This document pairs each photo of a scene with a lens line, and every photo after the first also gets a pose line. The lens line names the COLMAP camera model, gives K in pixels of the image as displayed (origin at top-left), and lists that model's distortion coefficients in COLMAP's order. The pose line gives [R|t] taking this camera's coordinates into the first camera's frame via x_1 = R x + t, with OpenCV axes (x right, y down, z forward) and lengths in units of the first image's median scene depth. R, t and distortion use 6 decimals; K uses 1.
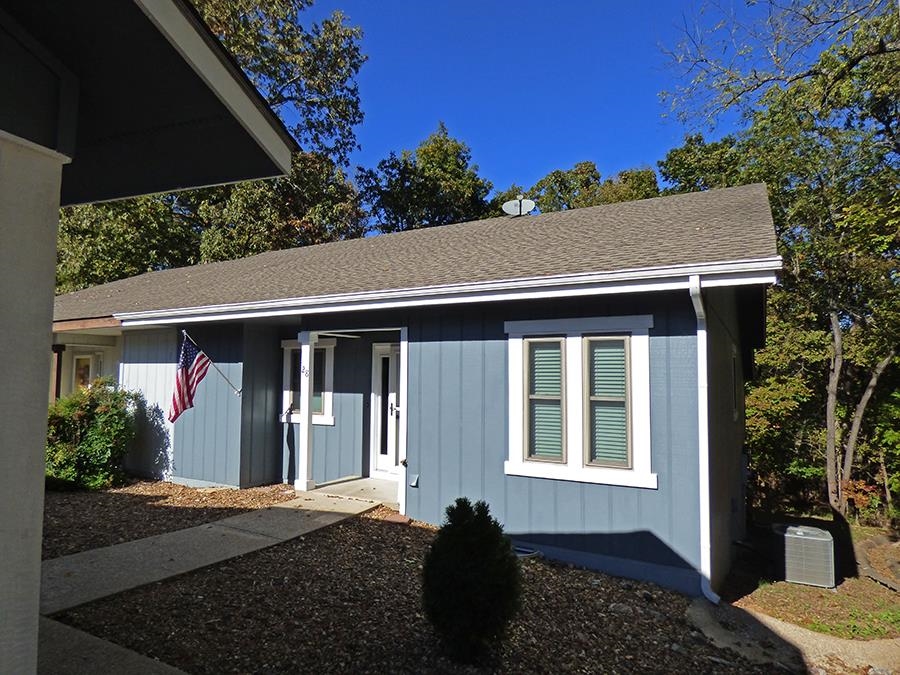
lens RADIAL K [[548.8, 0, 449.9], [0, 548.8, 334.3], [0, 0, 1]] dist [-0.010088, -0.000344]
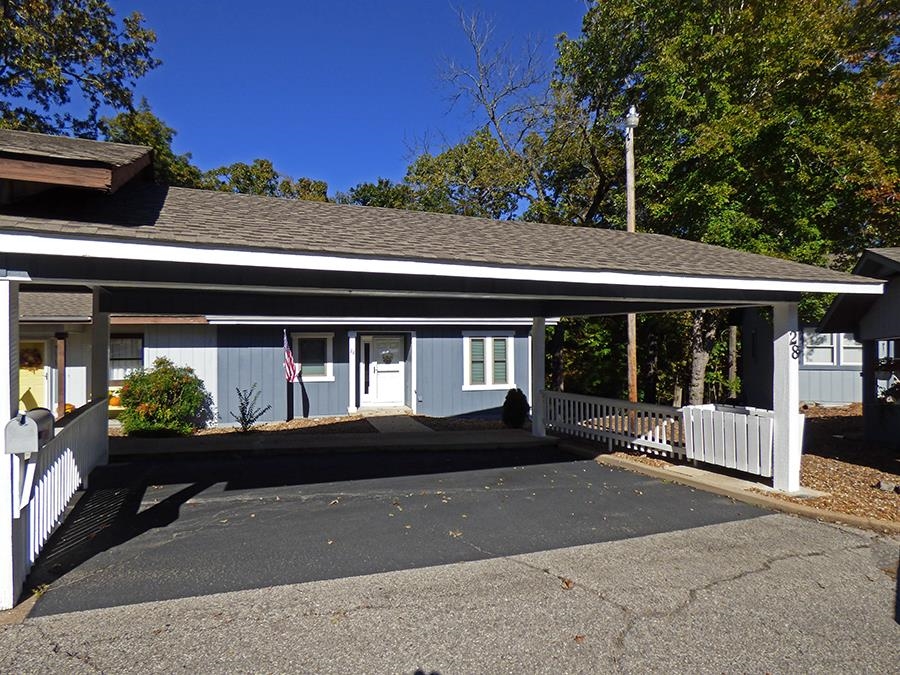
lens RADIAL K [[548.8, 0, 449.9], [0, 548.8, 334.3], [0, 0, 1]] dist [-0.010088, -0.000344]
pose [[0.726690, -0.002762, 0.686960, -1.655039], [-0.040517, 0.998079, 0.046873, -0.120785], [-0.685769, -0.061895, 0.725182, -0.771372]]
